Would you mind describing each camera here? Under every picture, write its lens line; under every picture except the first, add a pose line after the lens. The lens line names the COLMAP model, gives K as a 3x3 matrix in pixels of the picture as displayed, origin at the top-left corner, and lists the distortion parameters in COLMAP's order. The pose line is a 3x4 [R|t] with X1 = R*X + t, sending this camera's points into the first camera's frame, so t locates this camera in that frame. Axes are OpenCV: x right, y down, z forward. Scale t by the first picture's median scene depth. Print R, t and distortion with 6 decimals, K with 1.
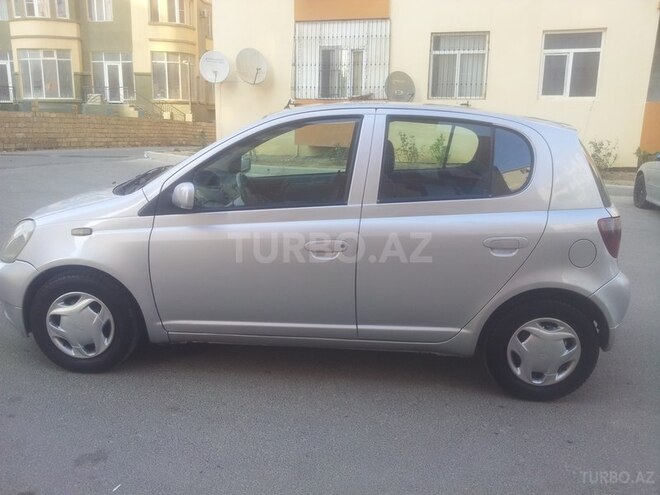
lens RADIAL K [[585.7, 0, 311.1], [0, 585.7, 248.3], [0, 0, 1]] dist [-0.014877, 0.004432]
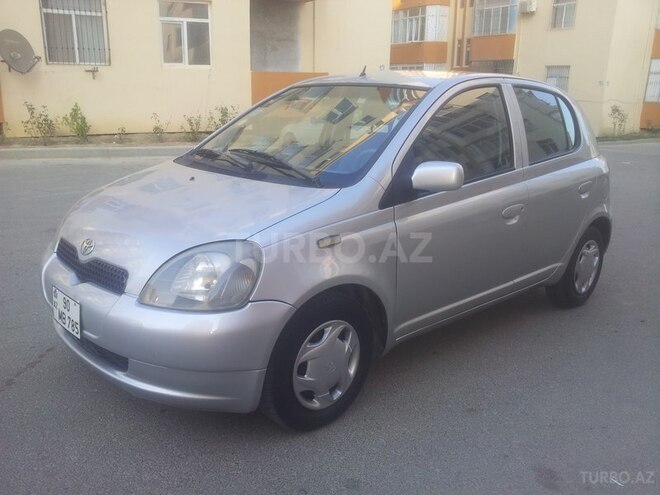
lens RADIAL K [[585.7, 0, 311.1], [0, 585.7, 248.3], [0, 0, 1]] dist [-0.014877, 0.004432]
pose [[0.704515, -0.189631, 0.683885, -0.187260], [0.152941, 0.981566, 0.114618, -0.022007], [-0.693014, 0.023844, 0.720530, 0.096994]]
